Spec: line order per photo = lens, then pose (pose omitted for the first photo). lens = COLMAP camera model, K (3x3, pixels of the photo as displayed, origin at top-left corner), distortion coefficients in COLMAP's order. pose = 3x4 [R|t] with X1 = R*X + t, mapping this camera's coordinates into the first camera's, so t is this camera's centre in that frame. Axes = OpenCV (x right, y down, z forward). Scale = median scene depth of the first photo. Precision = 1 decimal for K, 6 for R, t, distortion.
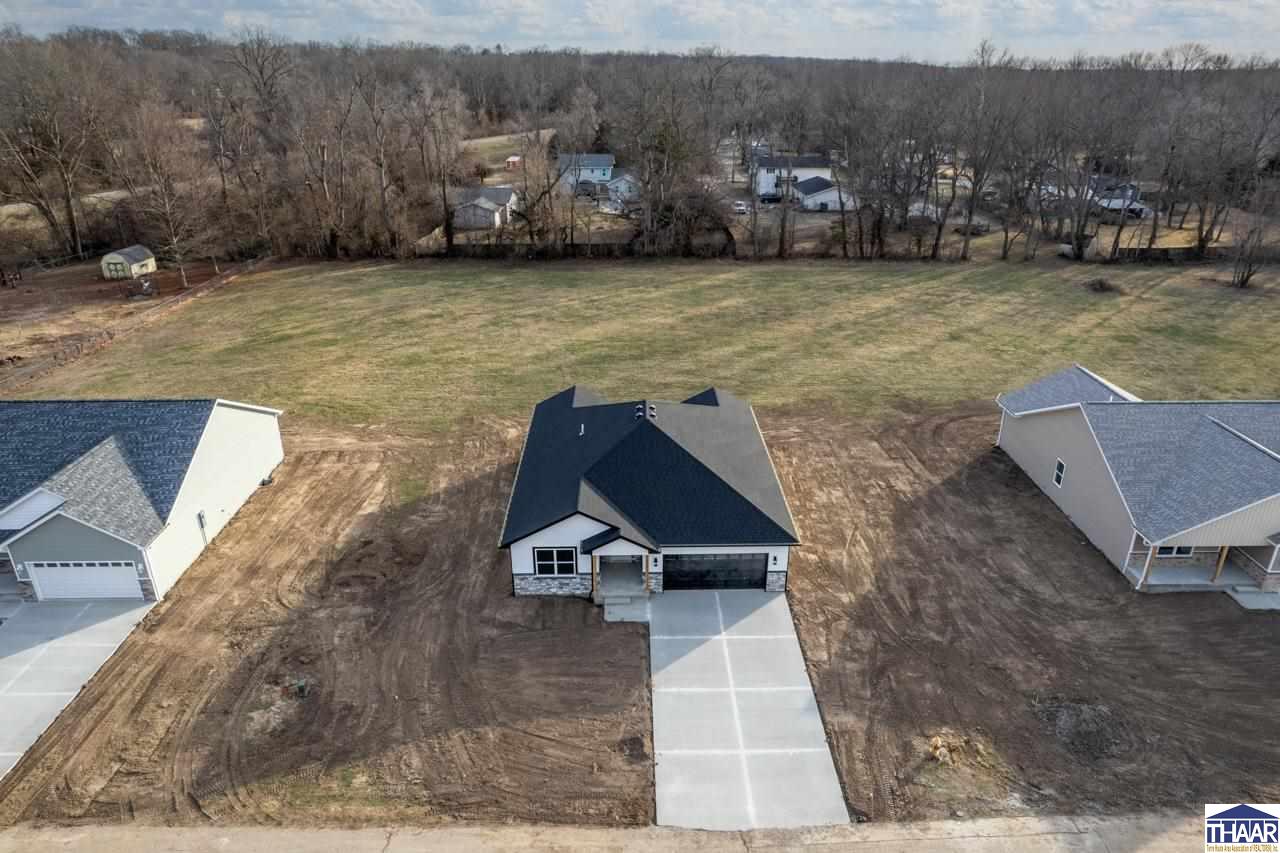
lens RADIAL K [[841.2, 0, 640.0], [0, 841.2, 426.5], [0, 0, 1]] dist [-0.060083, 0.045656]
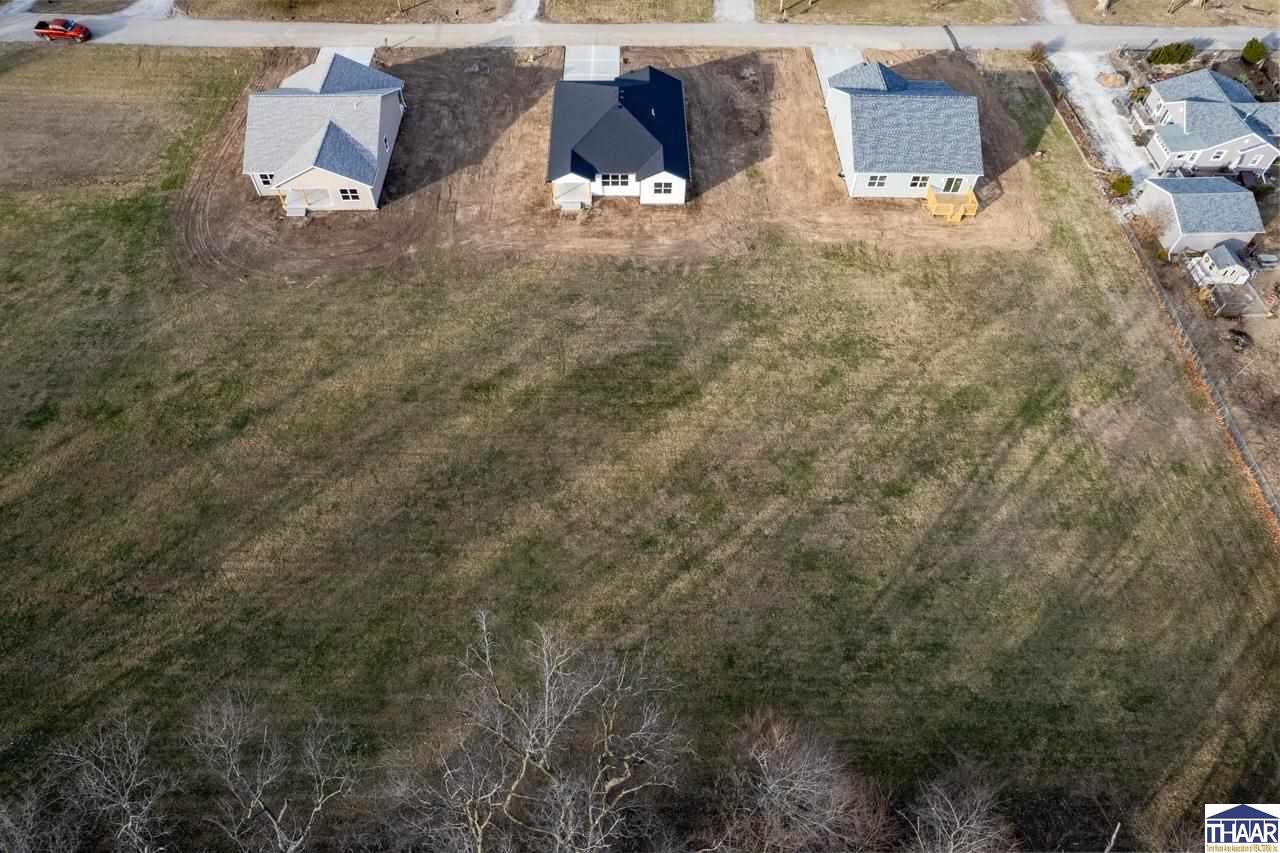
lens RADIAL K [[822.4, 0, 642.2], [0, 822.4, 428.2], [0, 0, 1]] dist [-0.076284, 0.068835]
pose [[-0.999904, -0.005543, -0.012724, -0.021810], [-0.013626, 0.217966, 0.975861, -1.344271], [-0.002636, 0.975941, -0.218020, 1.747823]]
